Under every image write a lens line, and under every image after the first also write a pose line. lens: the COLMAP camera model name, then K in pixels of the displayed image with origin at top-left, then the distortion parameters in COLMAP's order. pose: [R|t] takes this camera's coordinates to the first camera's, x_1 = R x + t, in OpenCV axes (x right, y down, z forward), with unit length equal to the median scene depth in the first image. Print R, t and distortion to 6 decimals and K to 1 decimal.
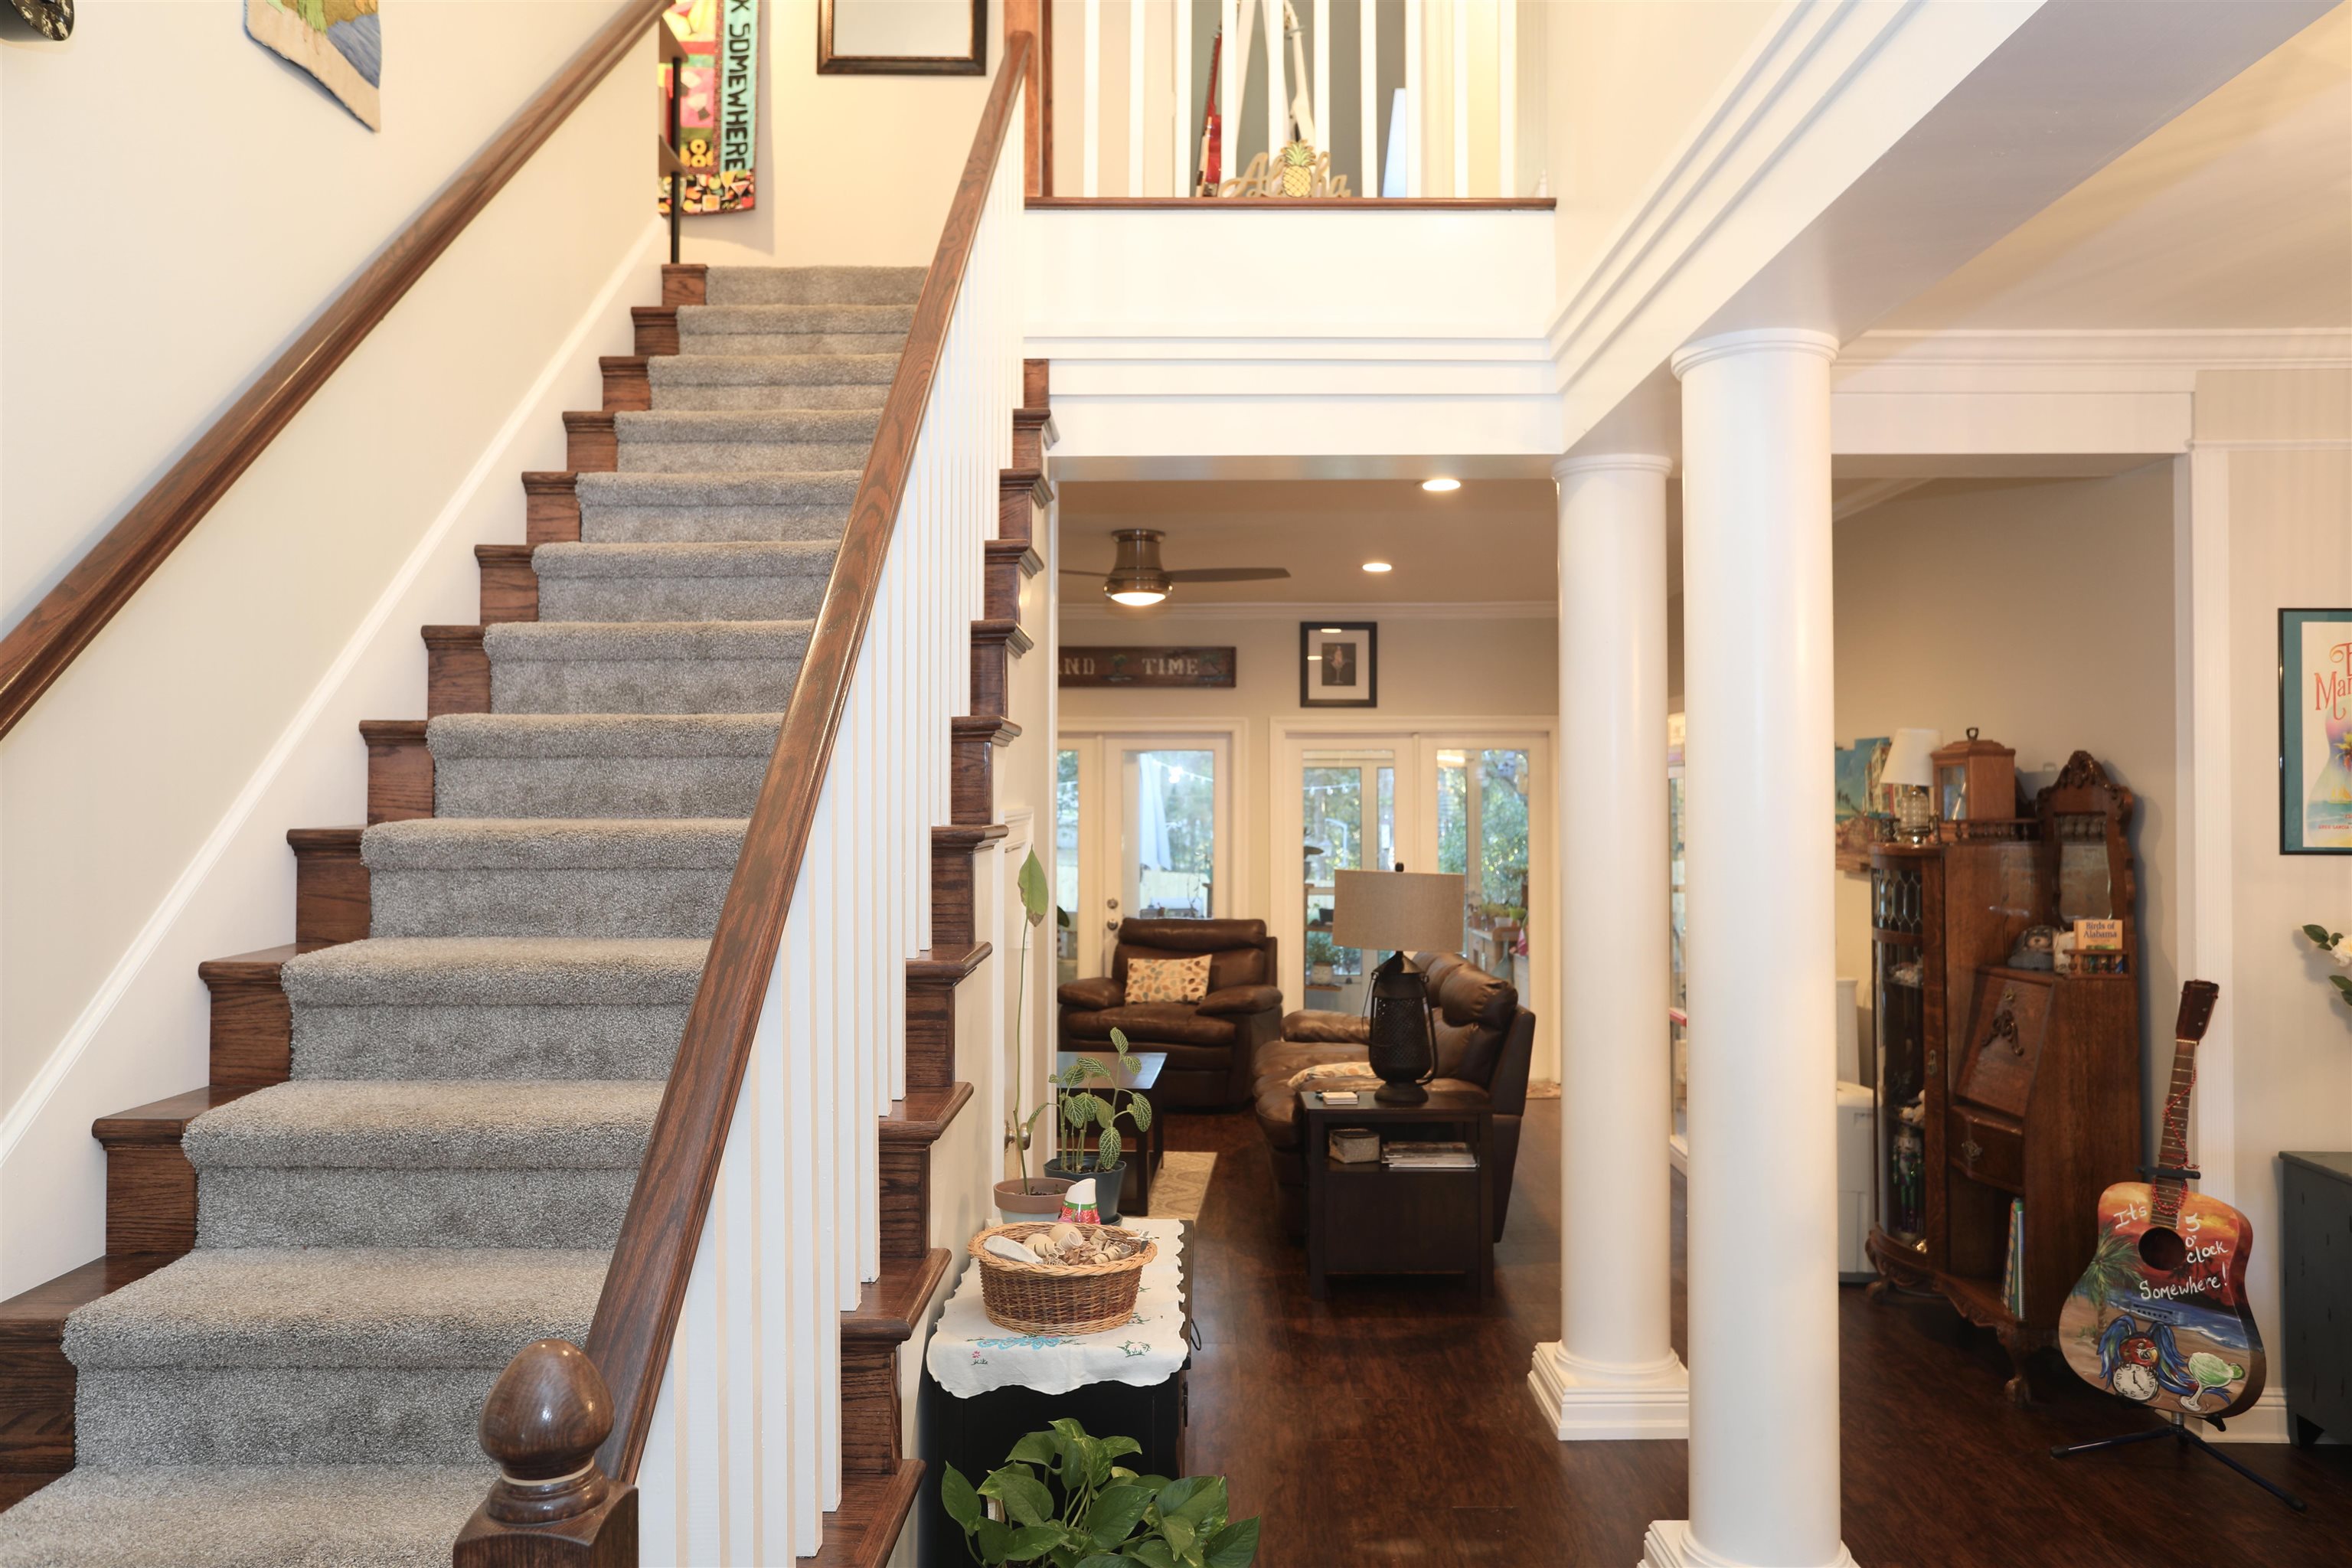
lens RADIAL K [[1670.0, 0, 1178.9], [0, 1670.0, 787.7], [0, 0, 1]] dist [0.005245, 0.001374]
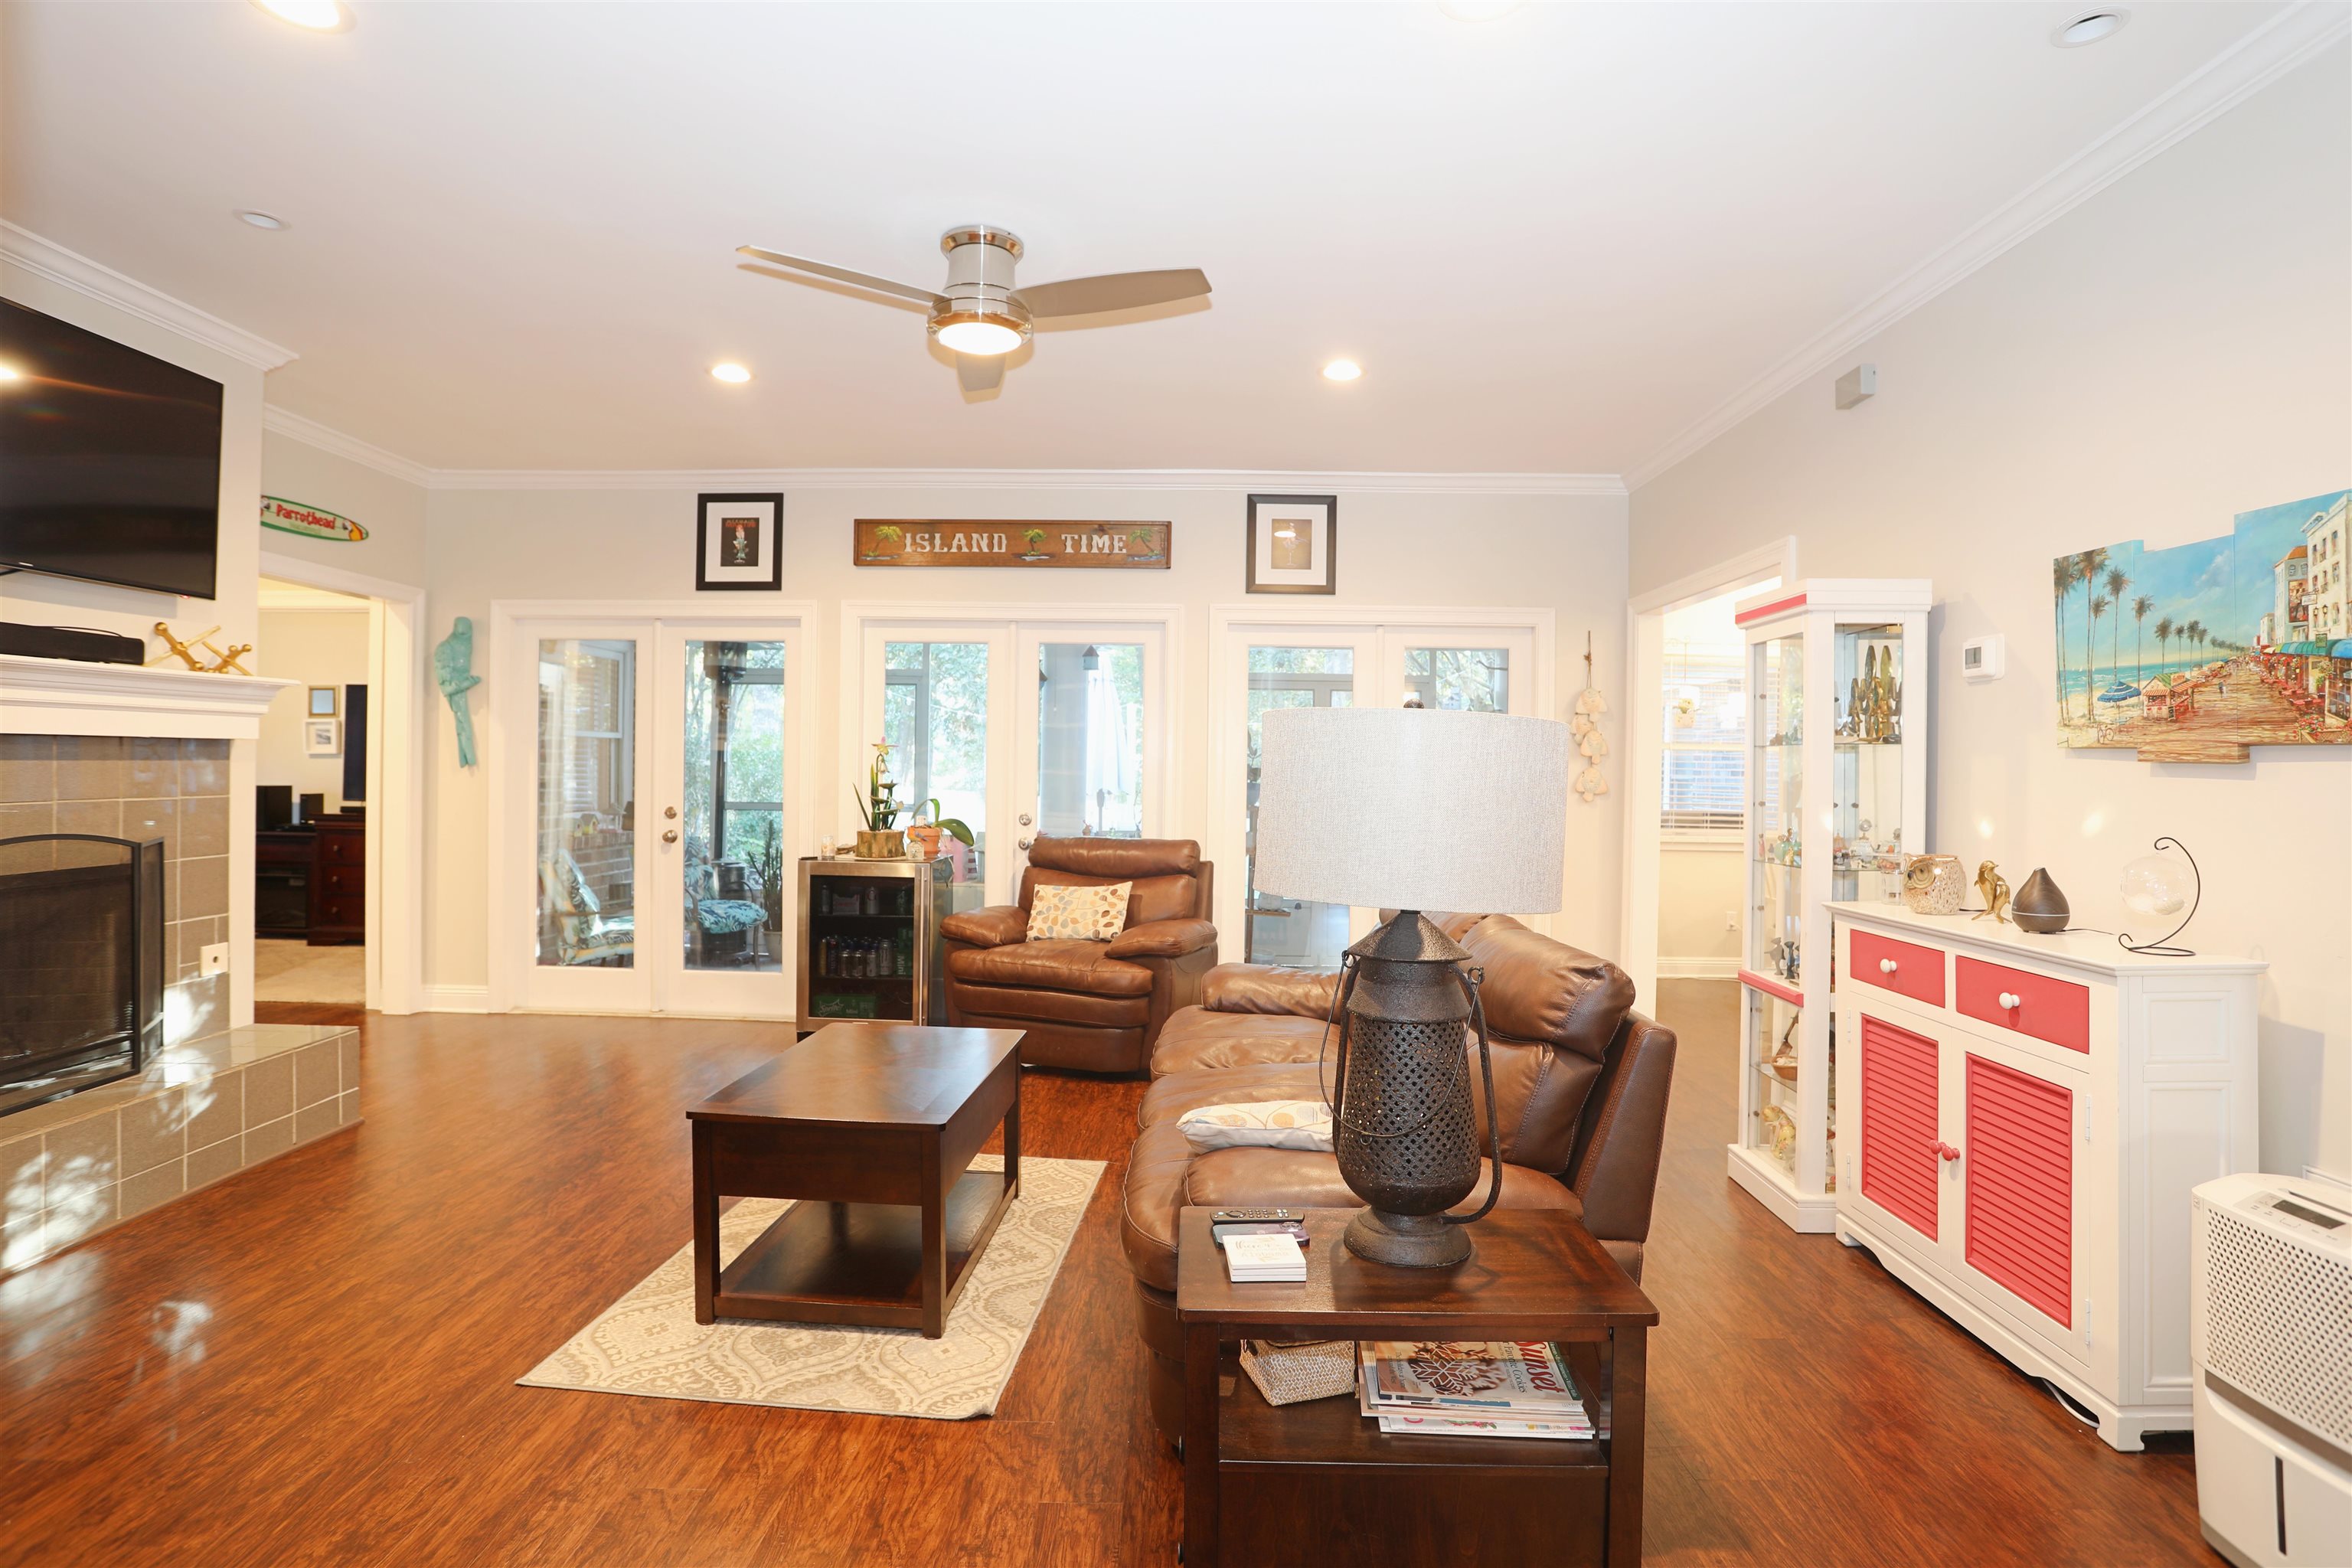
lens RADIAL K [[1166.3, 0, 1174.5], [0, 1166.3, 774.9], [0, 0, 1]] dist [-0.069580, 0.028627]
pose [[0.999873, 0.014024, -0.007531, 0.044135], [-0.013881, 0.999728, 0.018726, 0.035870], [0.007792, -0.018619, 0.999796, 0.422968]]
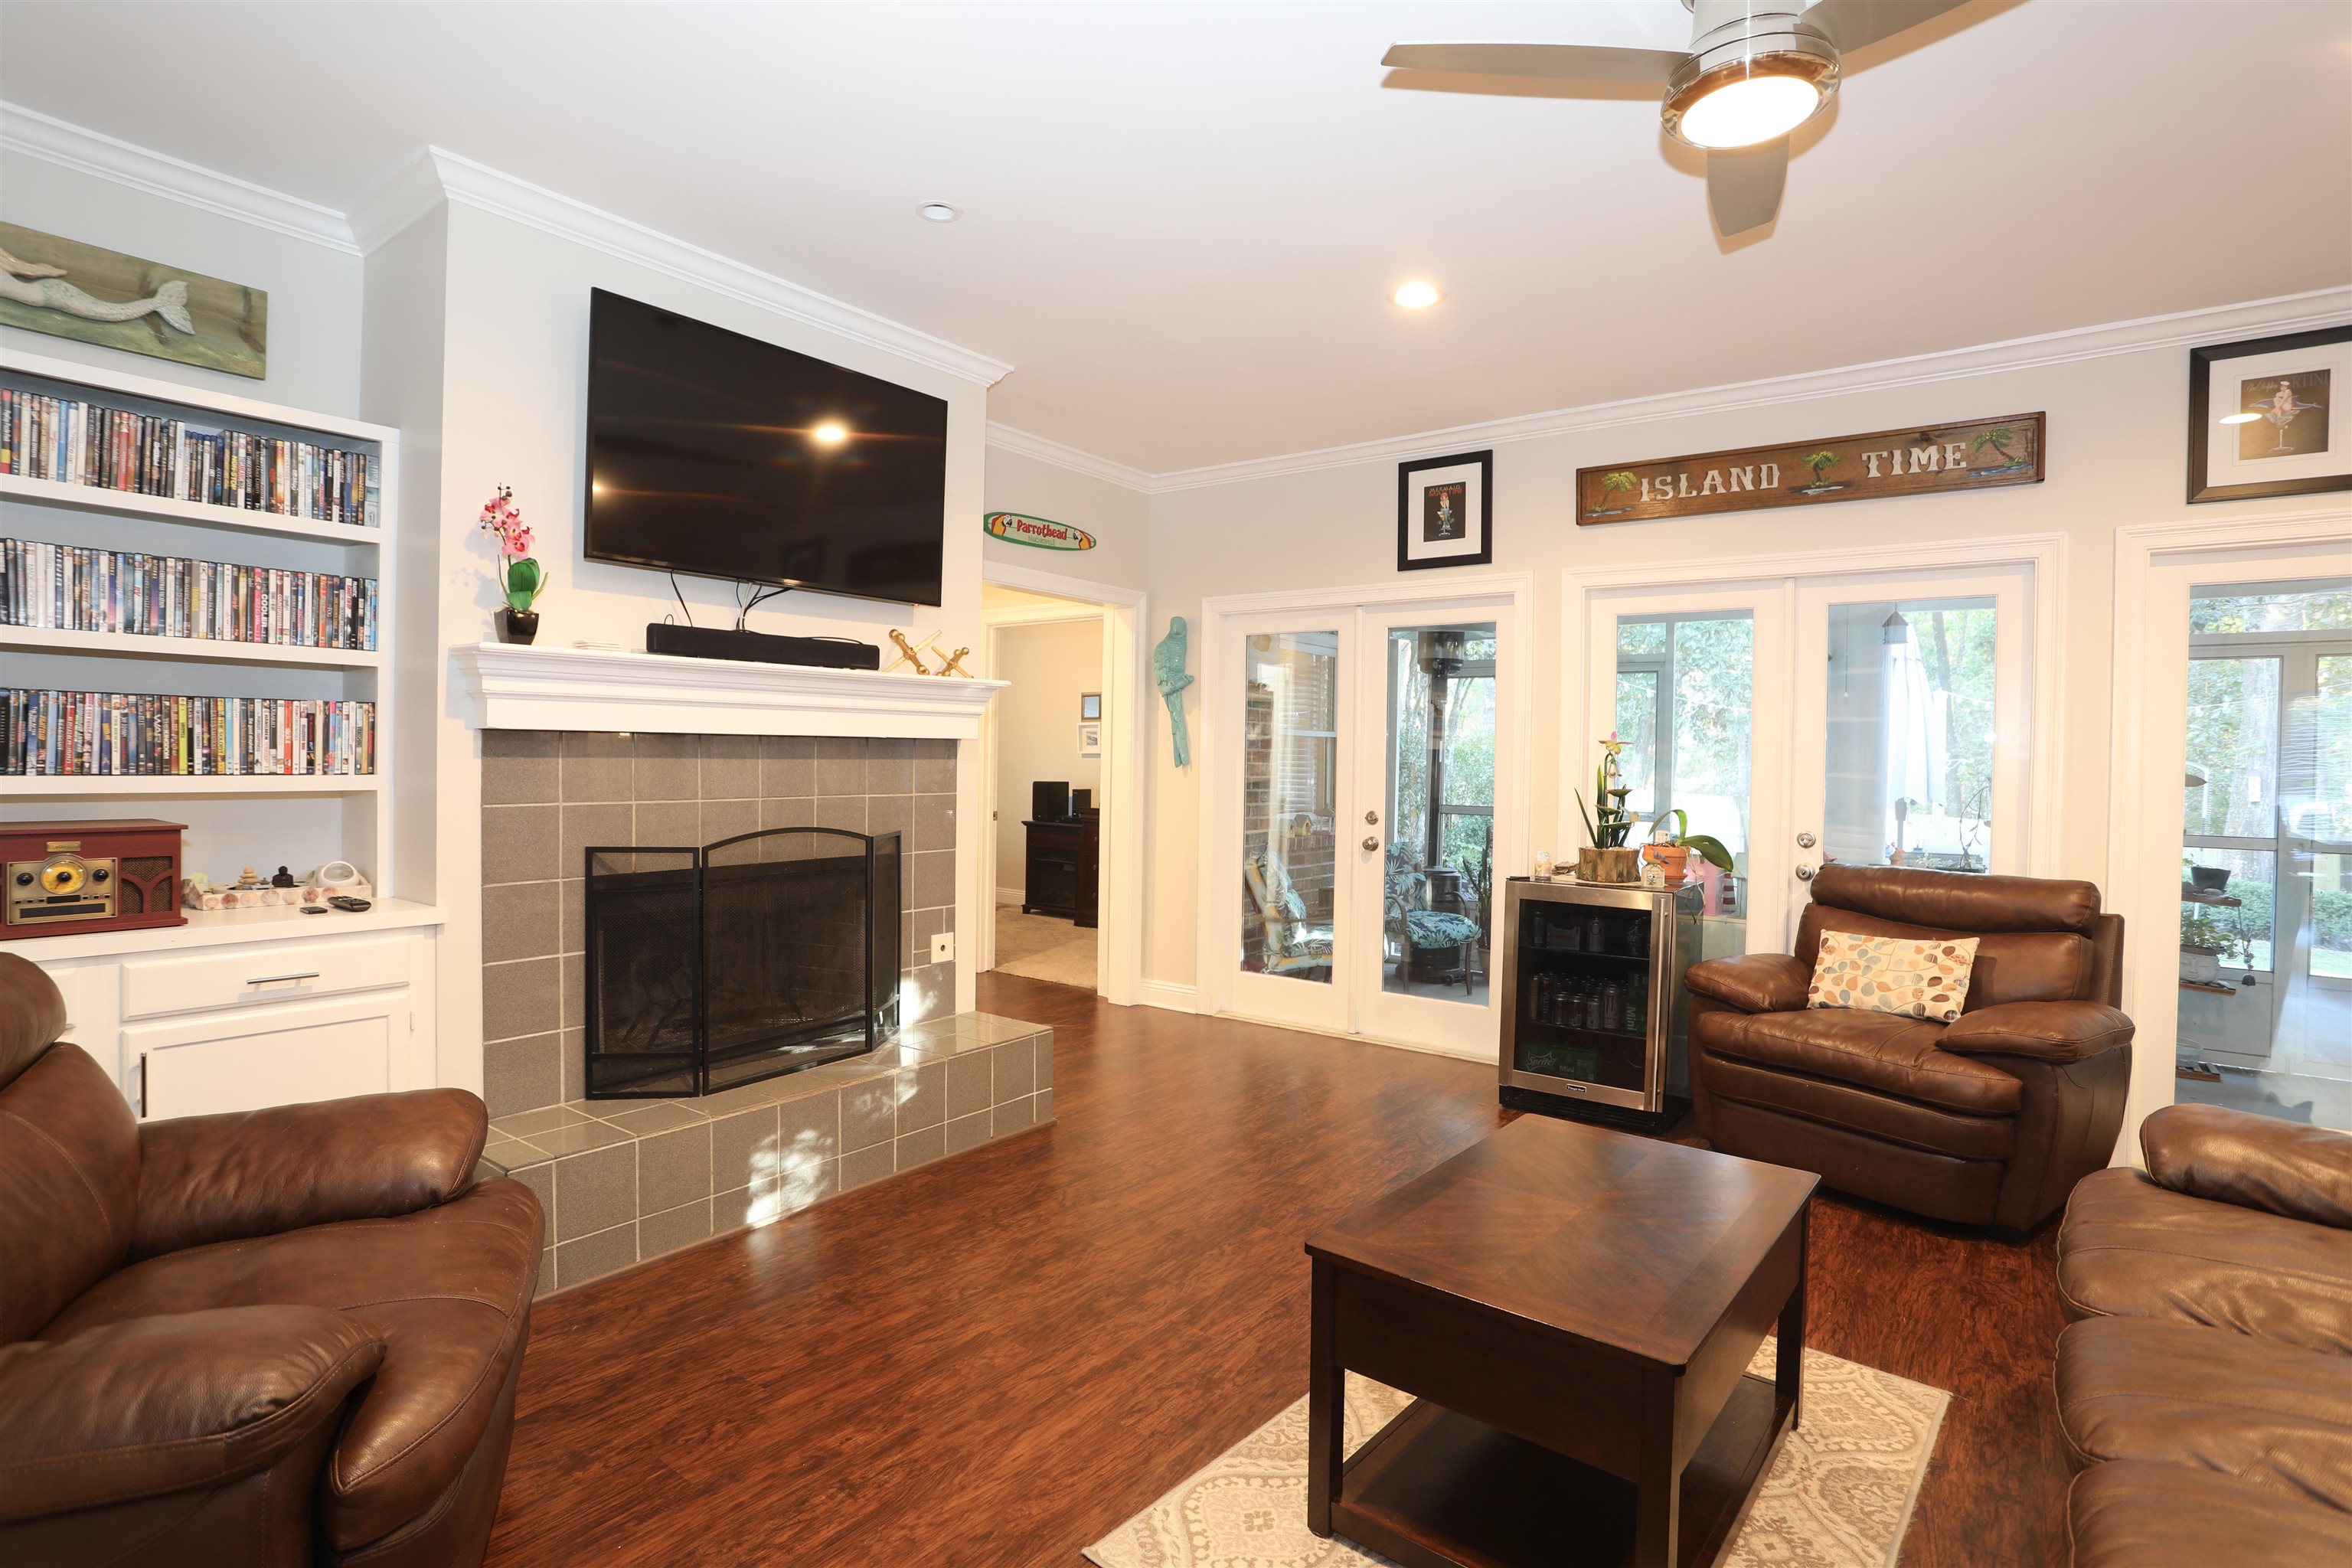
lens RADIAL K [[1166.3, 0, 1156.0], [0, 1166.3, 771.7], [0, 0, 1]] dist [-0.069580, 0.028627]
pose [[0.802724, 0.021188, -0.595974, 0.023026], [-0.008997, 0.999685, 0.023423, 0.036655], [0.596283, -0.013440, 0.802662, 0.522238]]
